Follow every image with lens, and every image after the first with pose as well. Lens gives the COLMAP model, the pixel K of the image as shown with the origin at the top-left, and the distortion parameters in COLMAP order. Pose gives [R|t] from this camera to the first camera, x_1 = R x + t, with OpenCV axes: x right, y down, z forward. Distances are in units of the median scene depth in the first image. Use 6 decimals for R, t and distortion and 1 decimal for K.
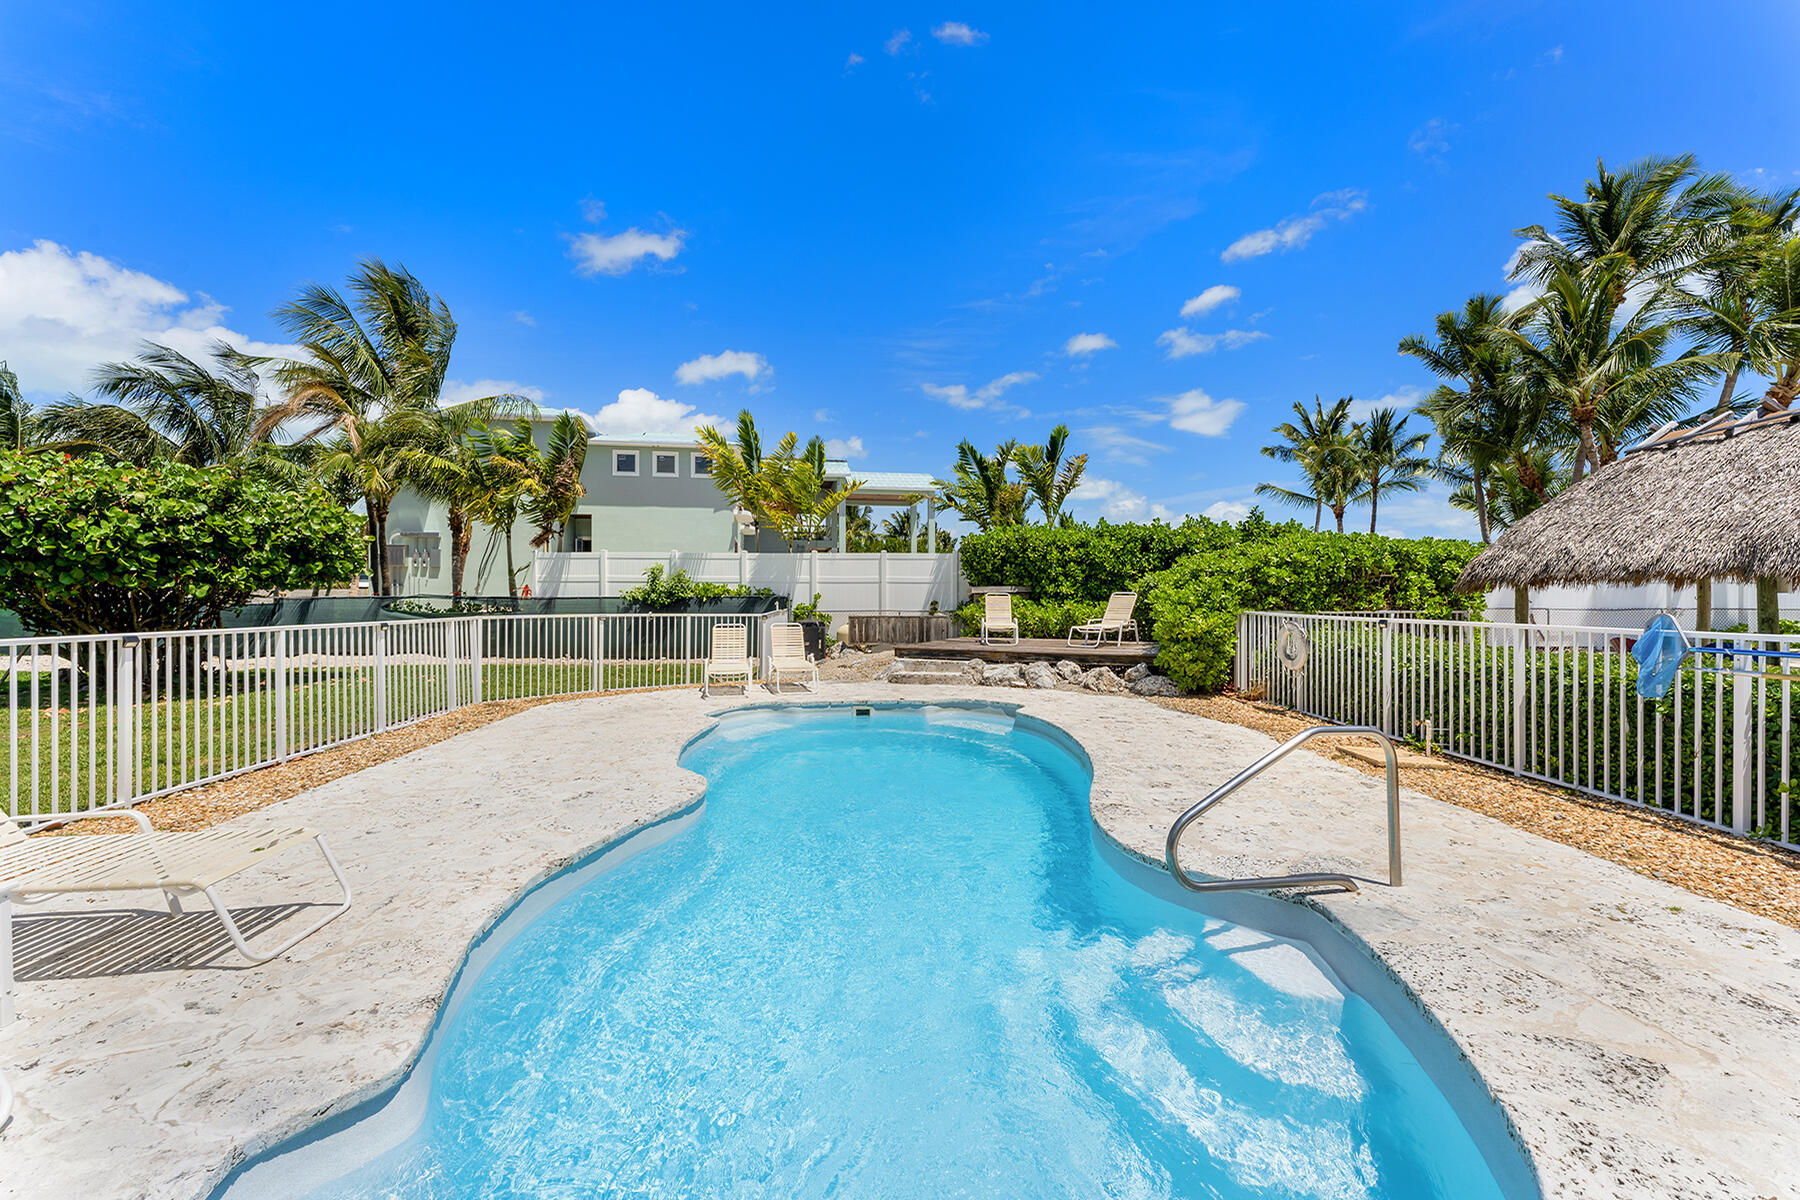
lens RADIAL K [[753.9, 0, 889.9], [0, 753.9, 617.0], [0, 0, 1]] dist [0.007799, 0.000703]
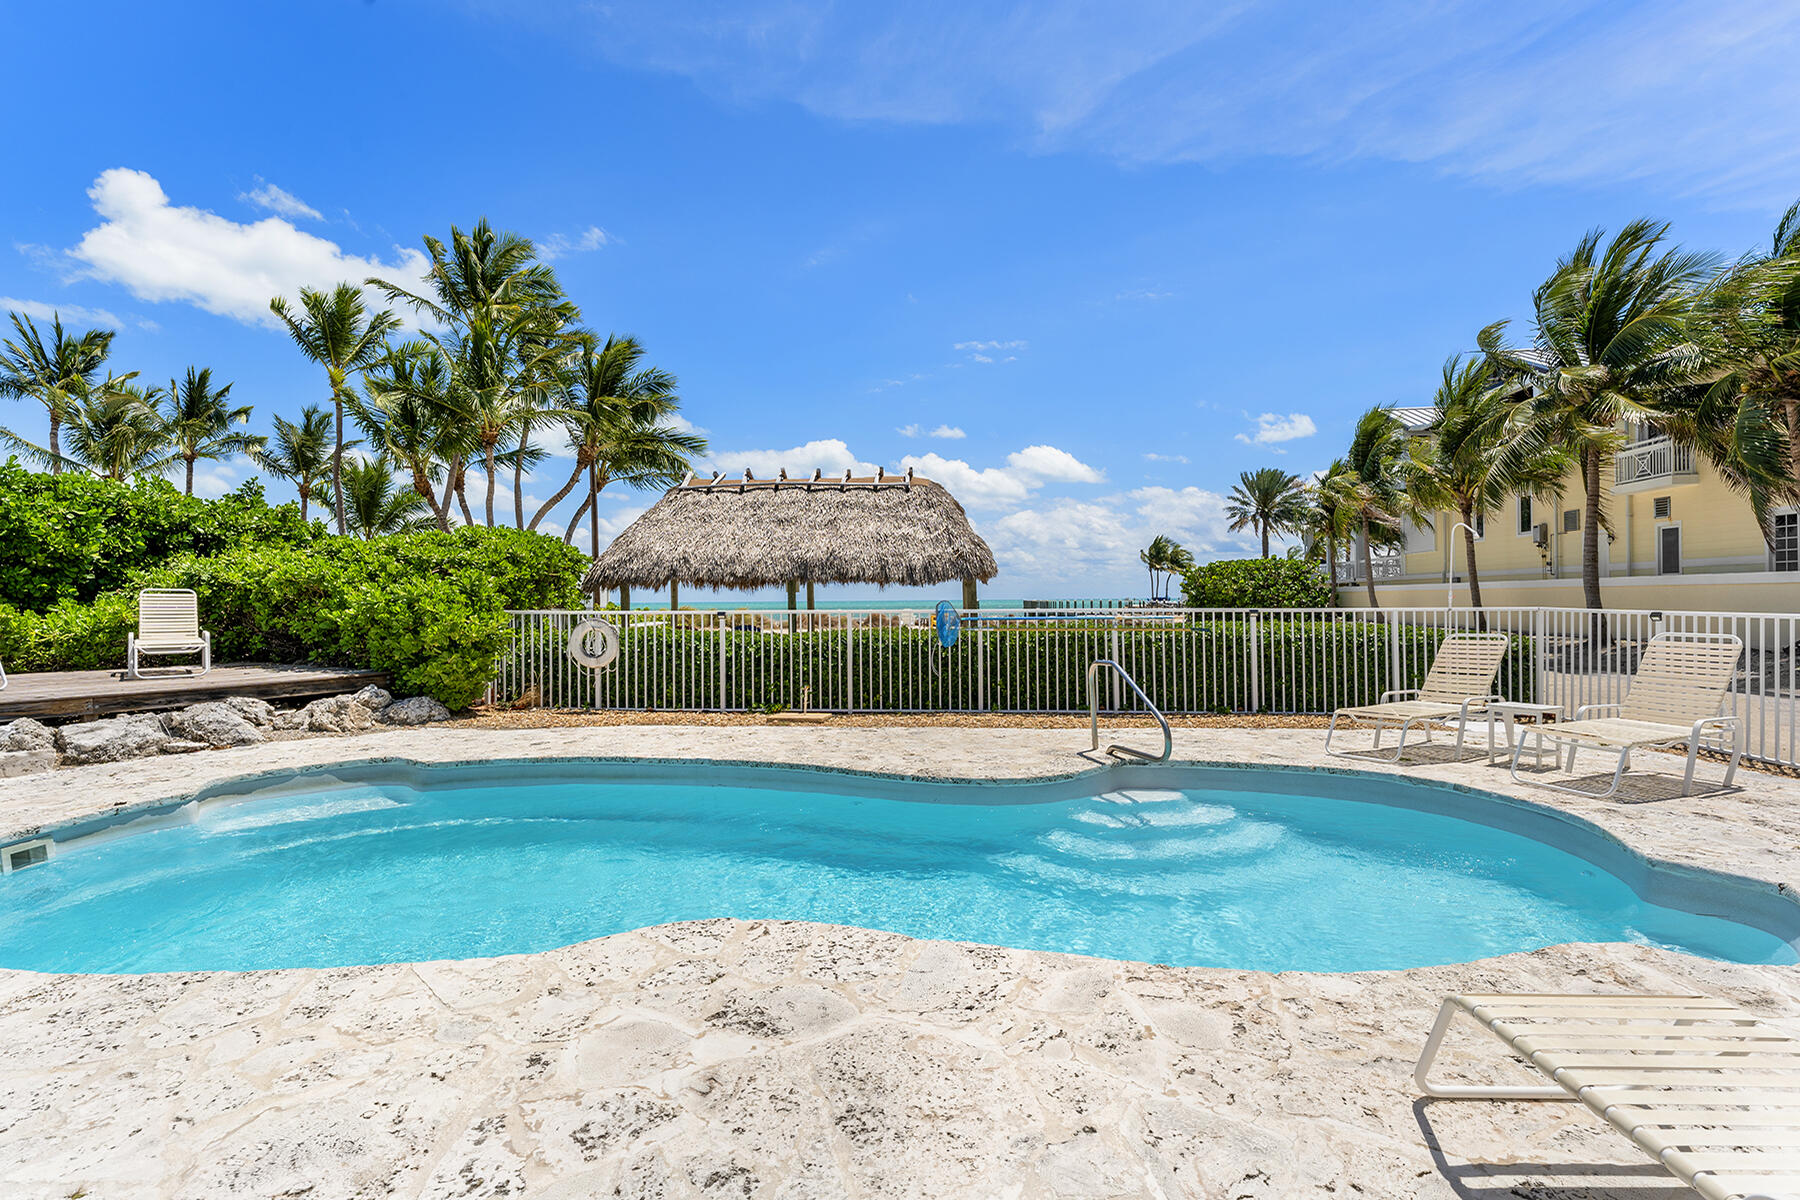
lens RADIAL K [[831.6, 0, 917.4], [0, 831.6, 611.6], [0, 0, 1]] dist [0.005053, 0.000339]
pose [[0.072027, -0.014442, 0.997298, -0.444112], [0.032765, 0.999390, 0.012106, -0.002048], [-0.996864, 0.031805, 0.072456, 0.430844]]
